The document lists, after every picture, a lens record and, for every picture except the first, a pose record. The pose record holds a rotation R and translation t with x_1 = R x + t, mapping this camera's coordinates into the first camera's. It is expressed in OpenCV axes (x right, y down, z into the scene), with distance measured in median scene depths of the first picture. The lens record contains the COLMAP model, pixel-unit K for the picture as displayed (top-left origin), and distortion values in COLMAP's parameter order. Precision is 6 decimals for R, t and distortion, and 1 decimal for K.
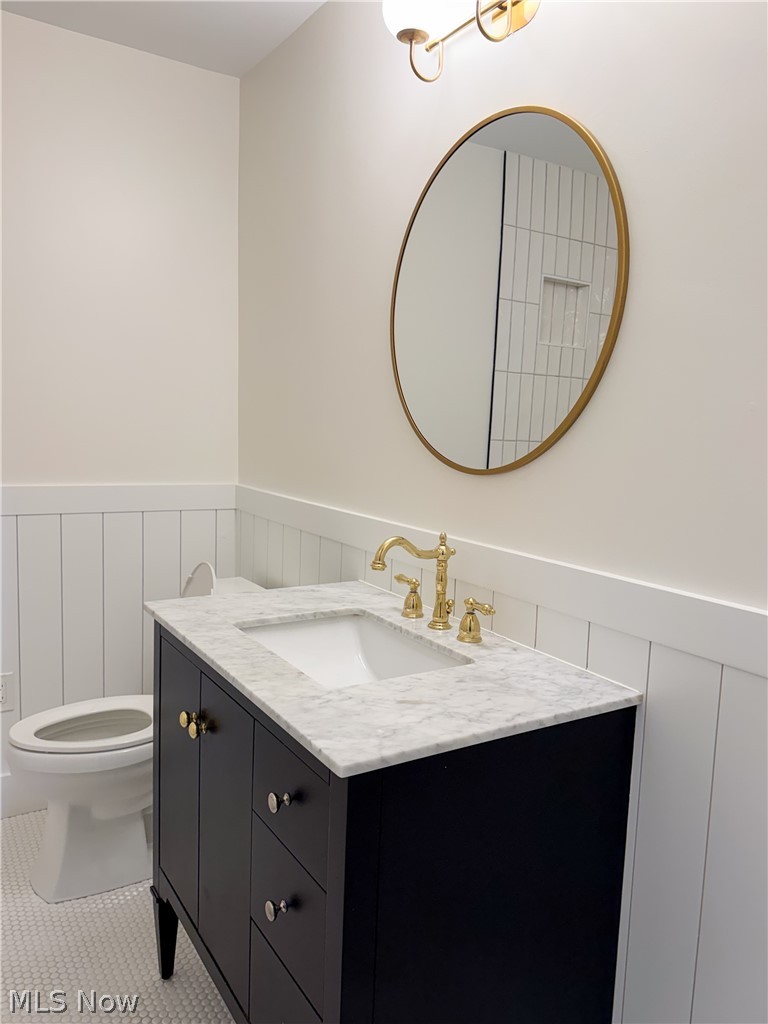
lens RADIAL K [[753.6, 0, 382.6], [0, 753.6, 515.1], [0, 0, 1]] dist [0.005877, -0.050067]
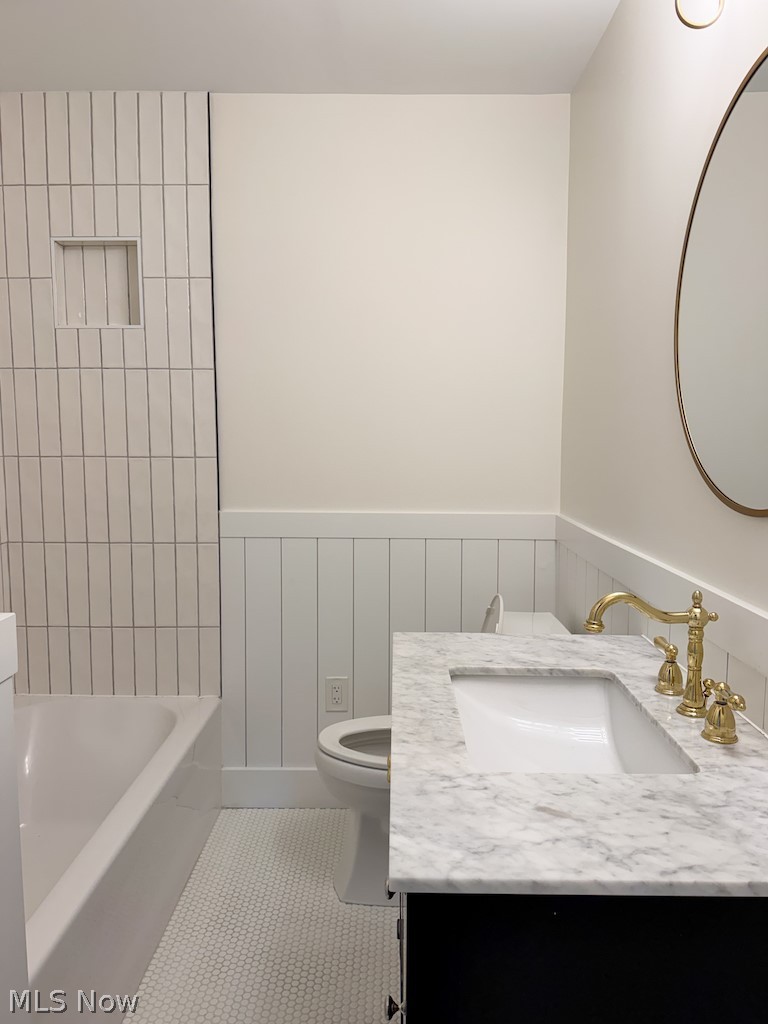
lens RADIAL K [[753.6, 0, 382.3], [0, 753.6, 502.1], [0, 0, 1]] dist [0.005877, -0.050067]
pose [[0.850348, 0.033706, -0.525140, 0.216339], [-0.057100, 0.997964, -0.028406, -0.028566], [0.523113, 0.054140, 0.850542, 0.177969]]
